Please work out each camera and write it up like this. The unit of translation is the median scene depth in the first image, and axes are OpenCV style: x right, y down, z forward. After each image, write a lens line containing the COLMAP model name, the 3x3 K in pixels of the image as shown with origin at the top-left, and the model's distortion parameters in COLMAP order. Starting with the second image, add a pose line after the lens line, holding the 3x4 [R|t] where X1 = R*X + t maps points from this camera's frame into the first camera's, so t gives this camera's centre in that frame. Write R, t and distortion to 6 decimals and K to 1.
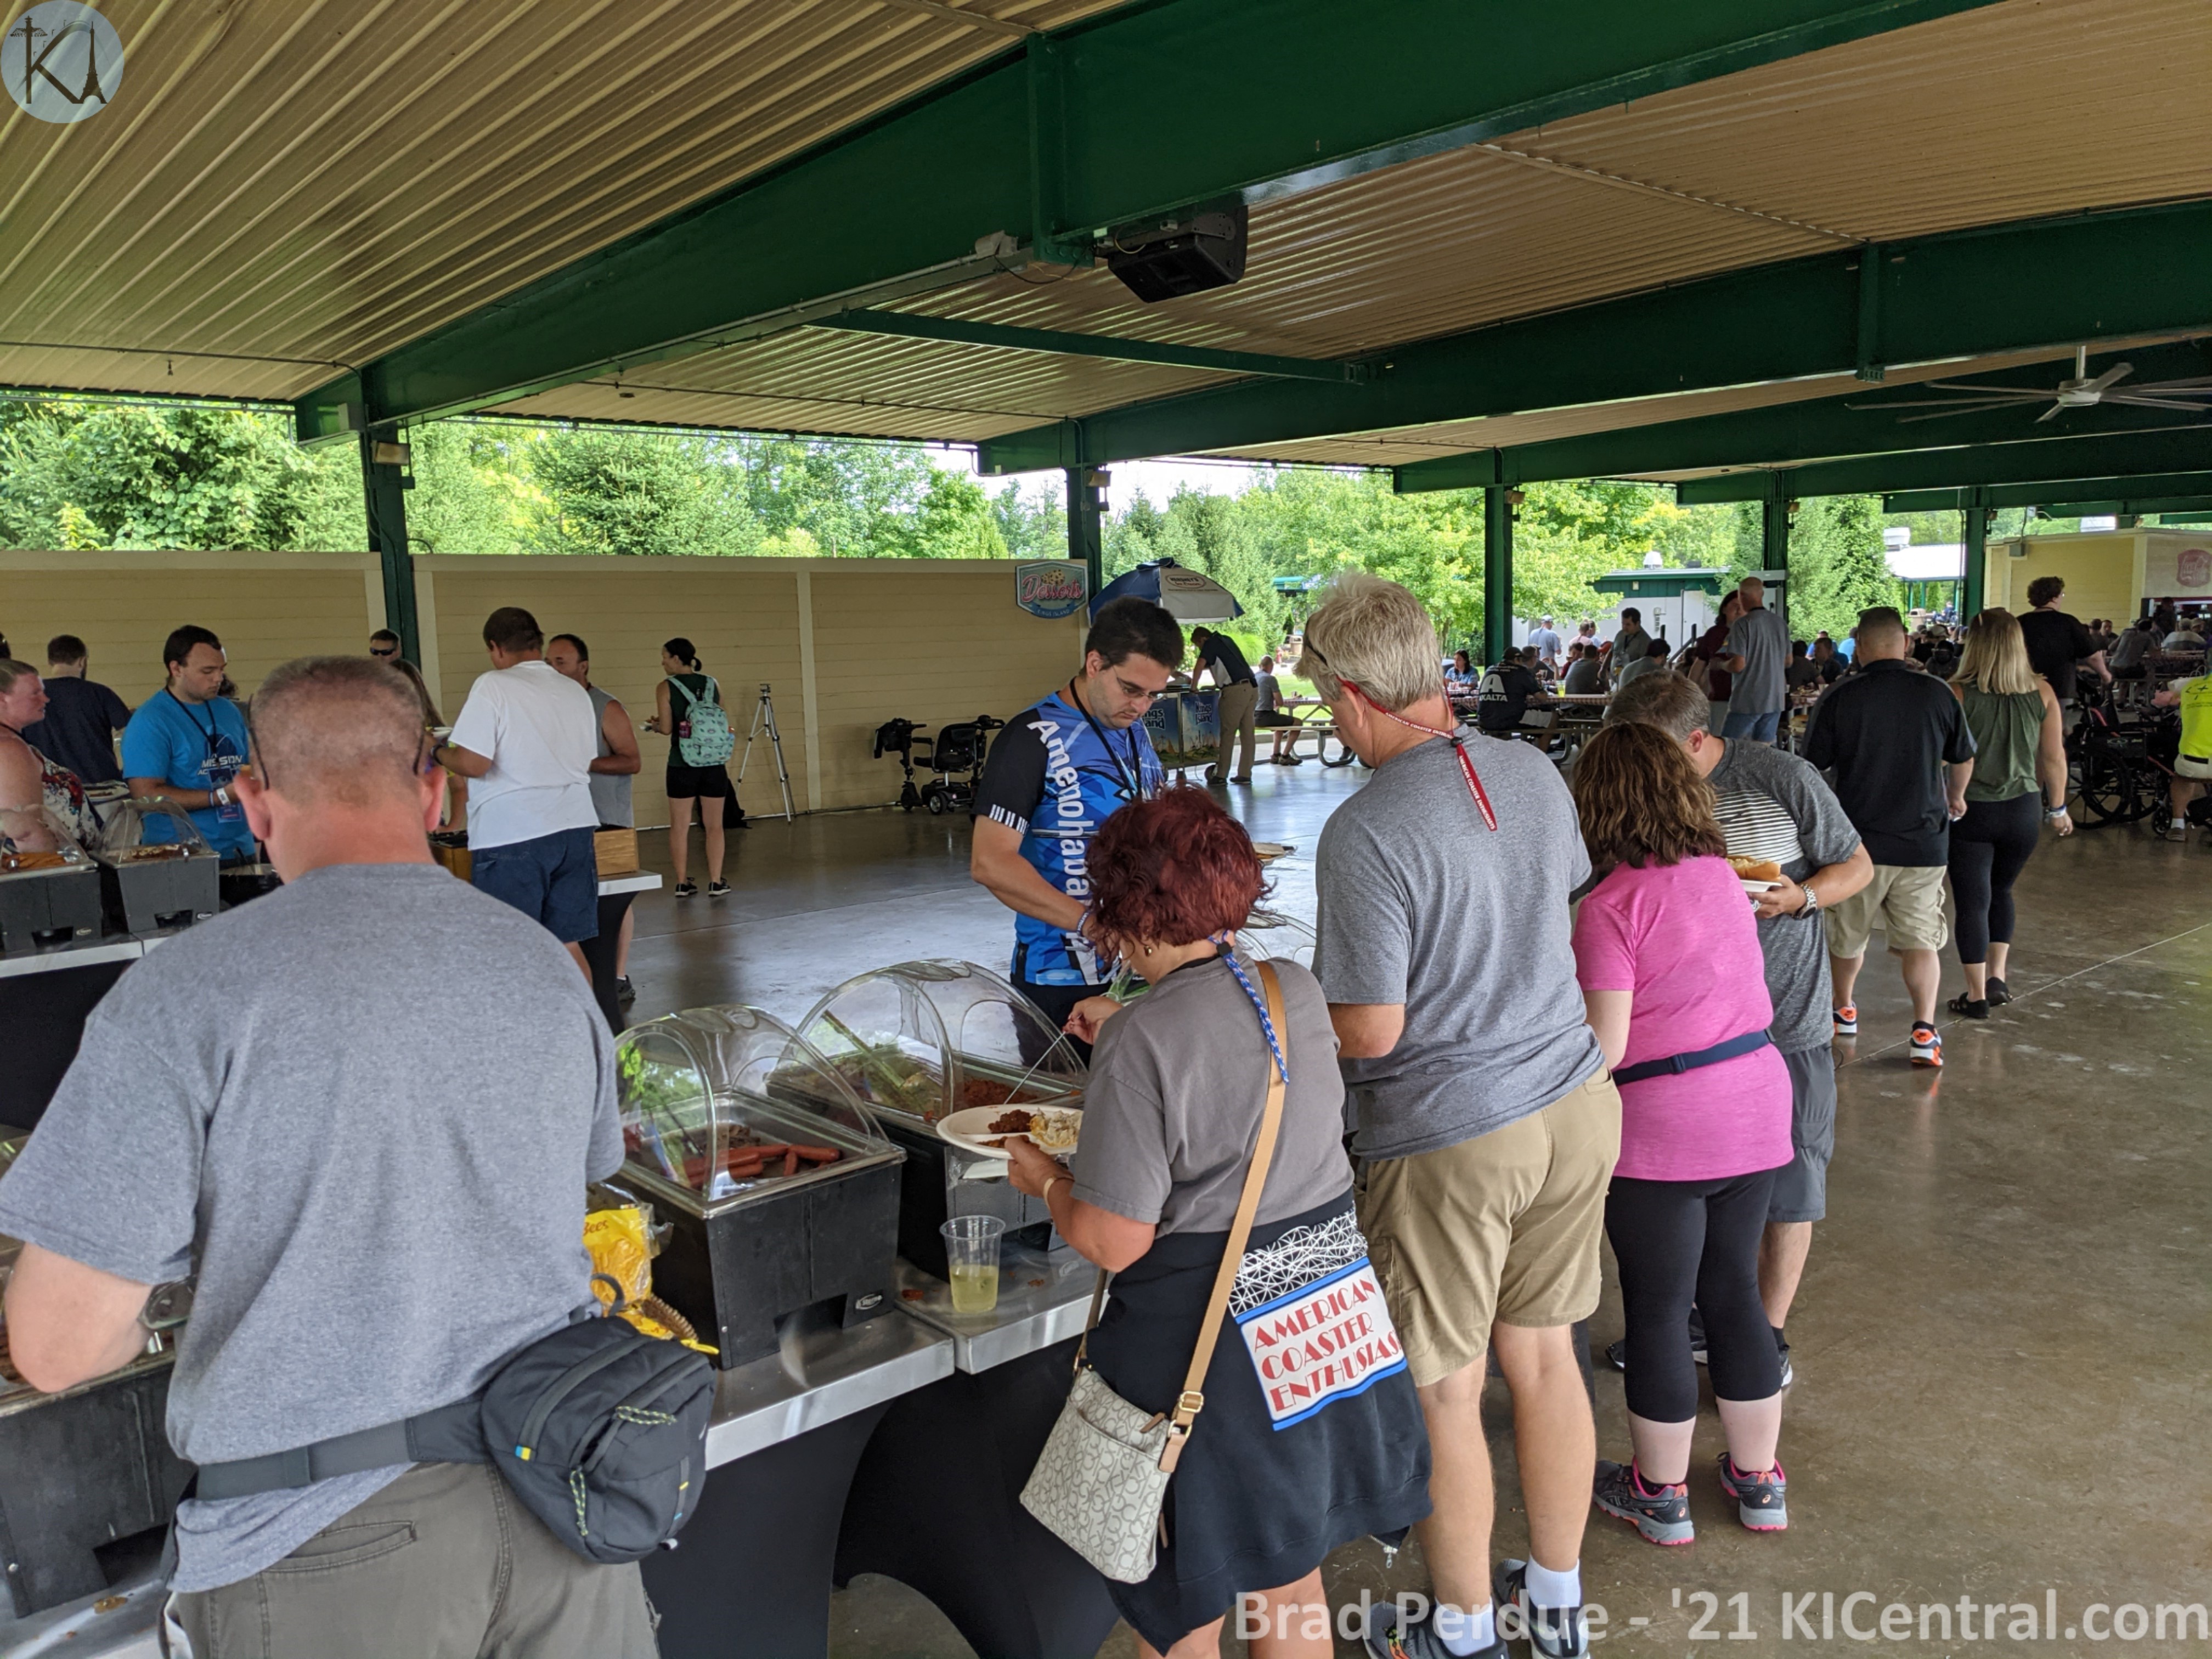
lens RADIAL K [[1722.9, 0, 1122.1], [0, 1722.9, 841.9], [0, 0, 1]] dist [0.035181, -0.073467]
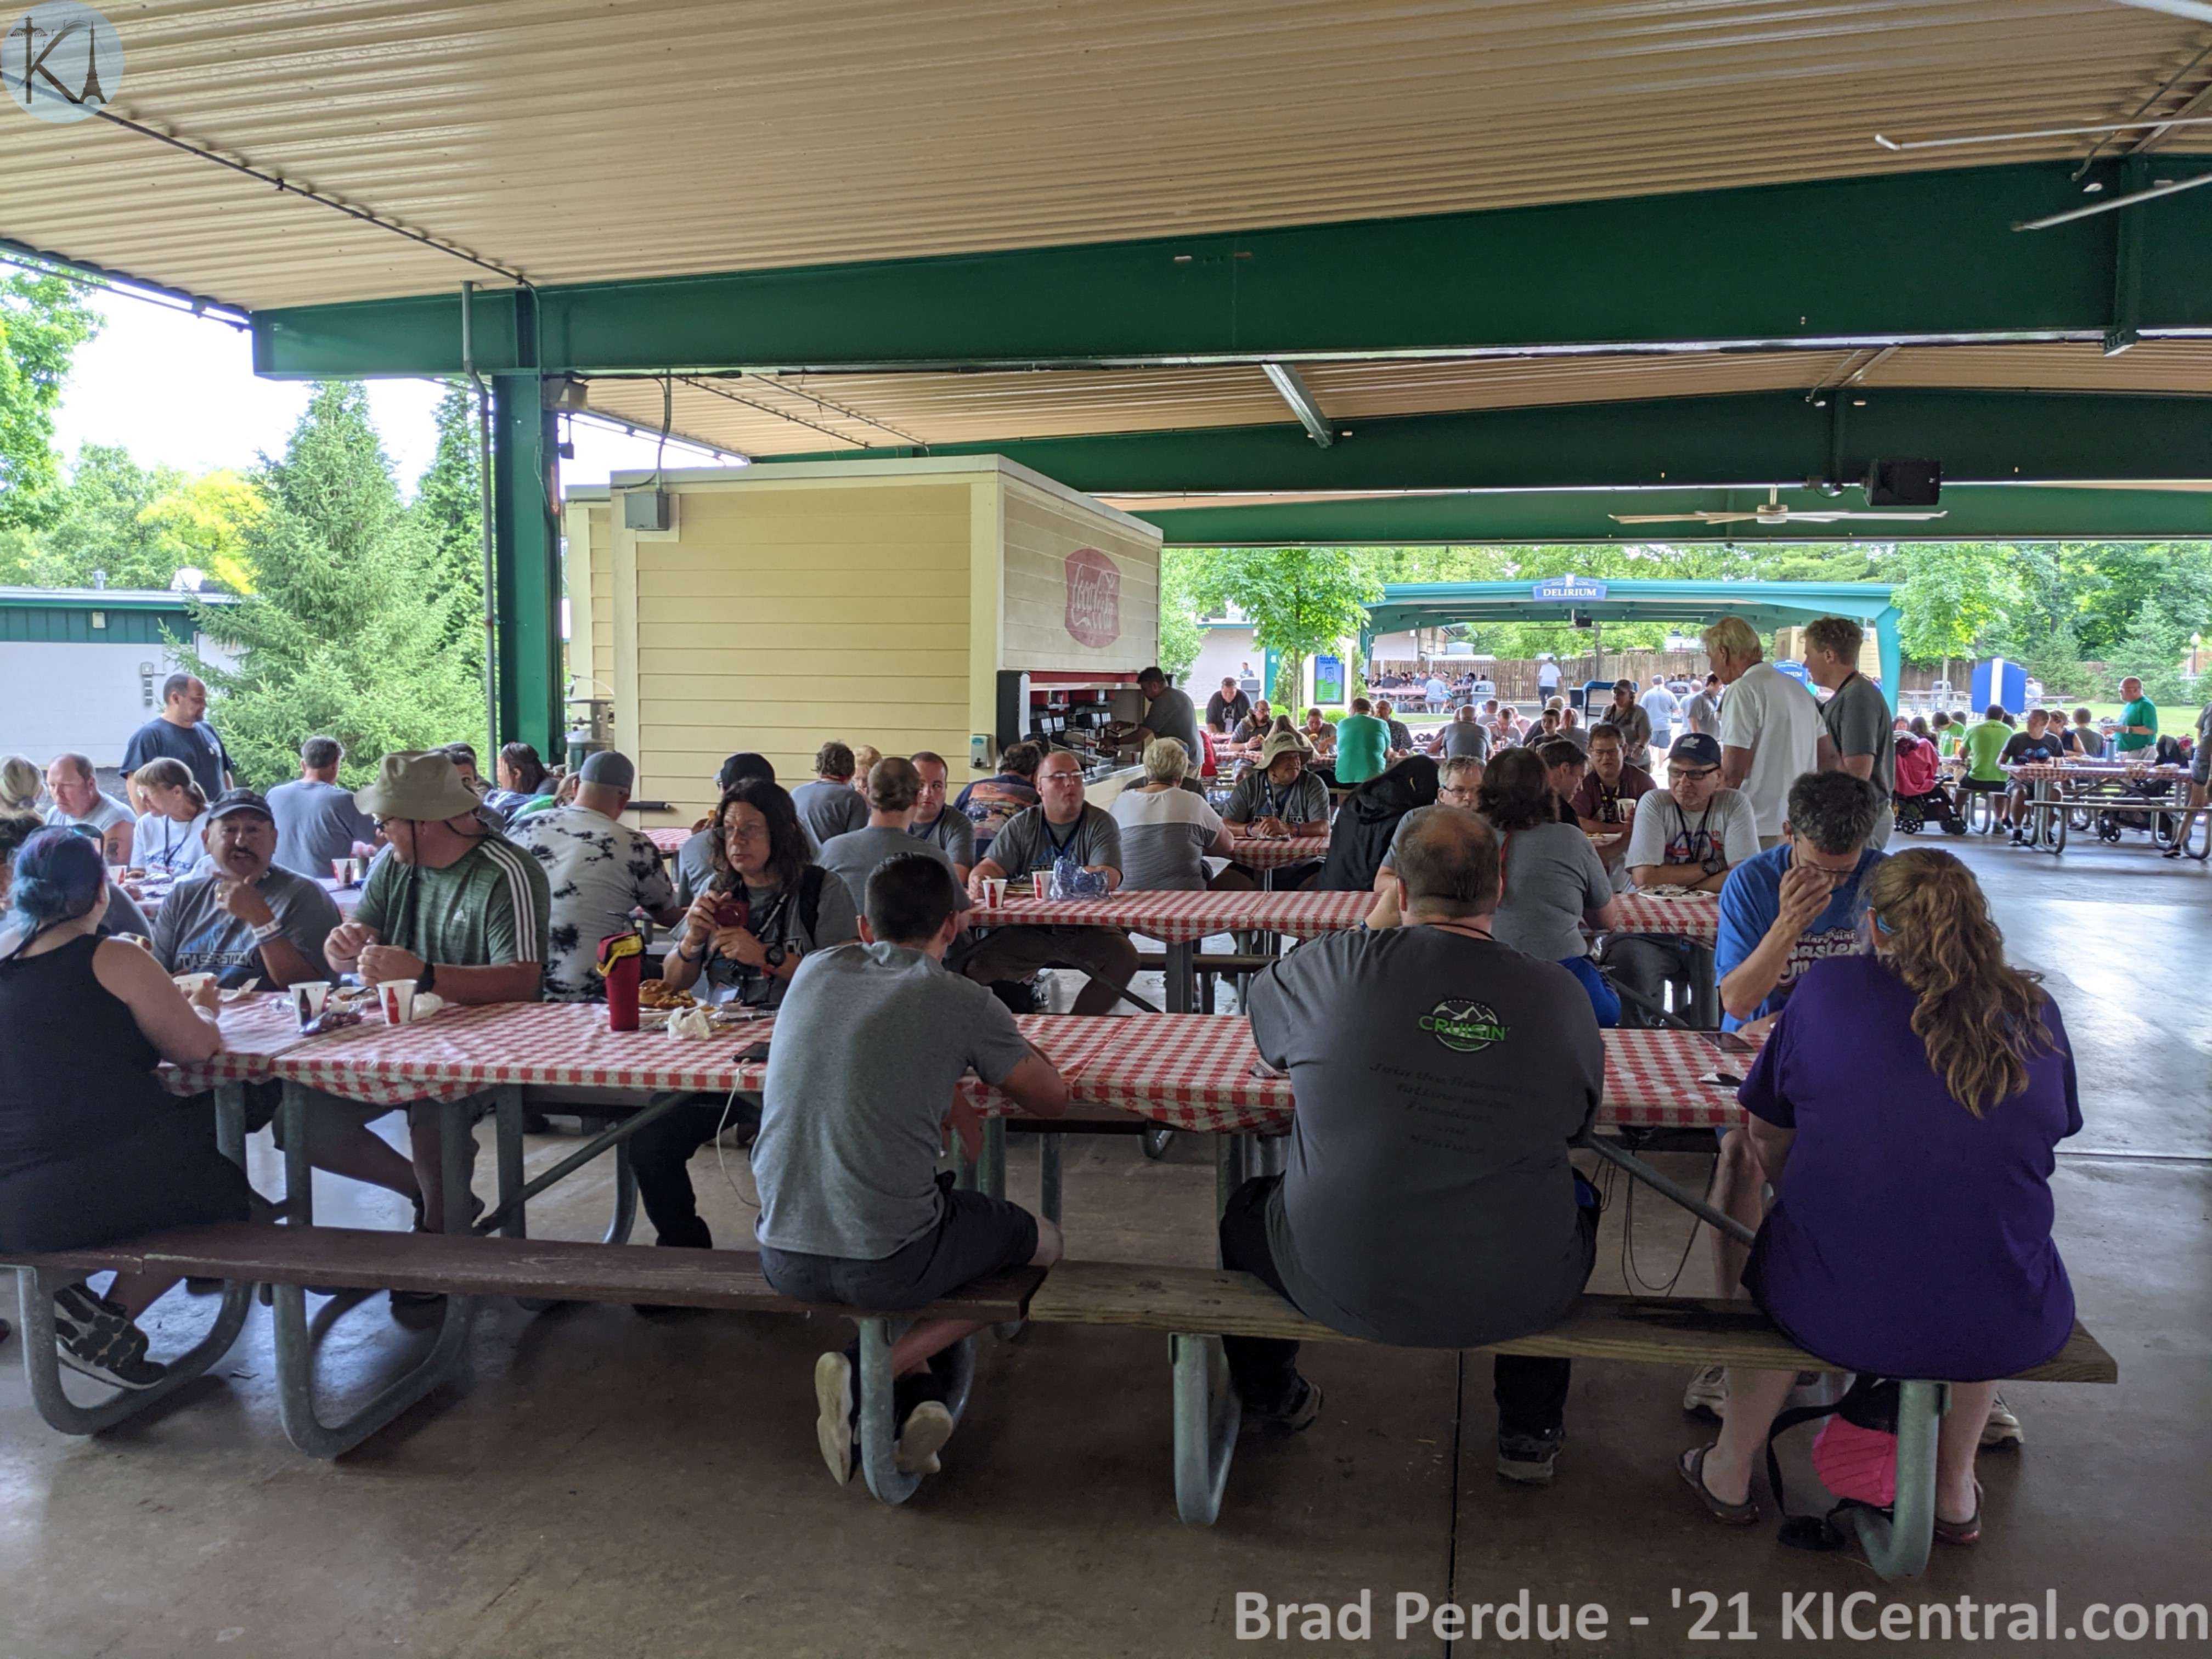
lens RADIAL K [[1722.9, 0, 1126.4], [0, 1722.9, 824.4], [0, 0, 1]] dist [0.035181, -0.073467]
pose [[0.786373, -0.020319, 0.617418, 0.257434], [0.049113, 0.998352, -0.029698, -0.064310], [-0.615797, 0.053676, 0.786074, 0.462554]]
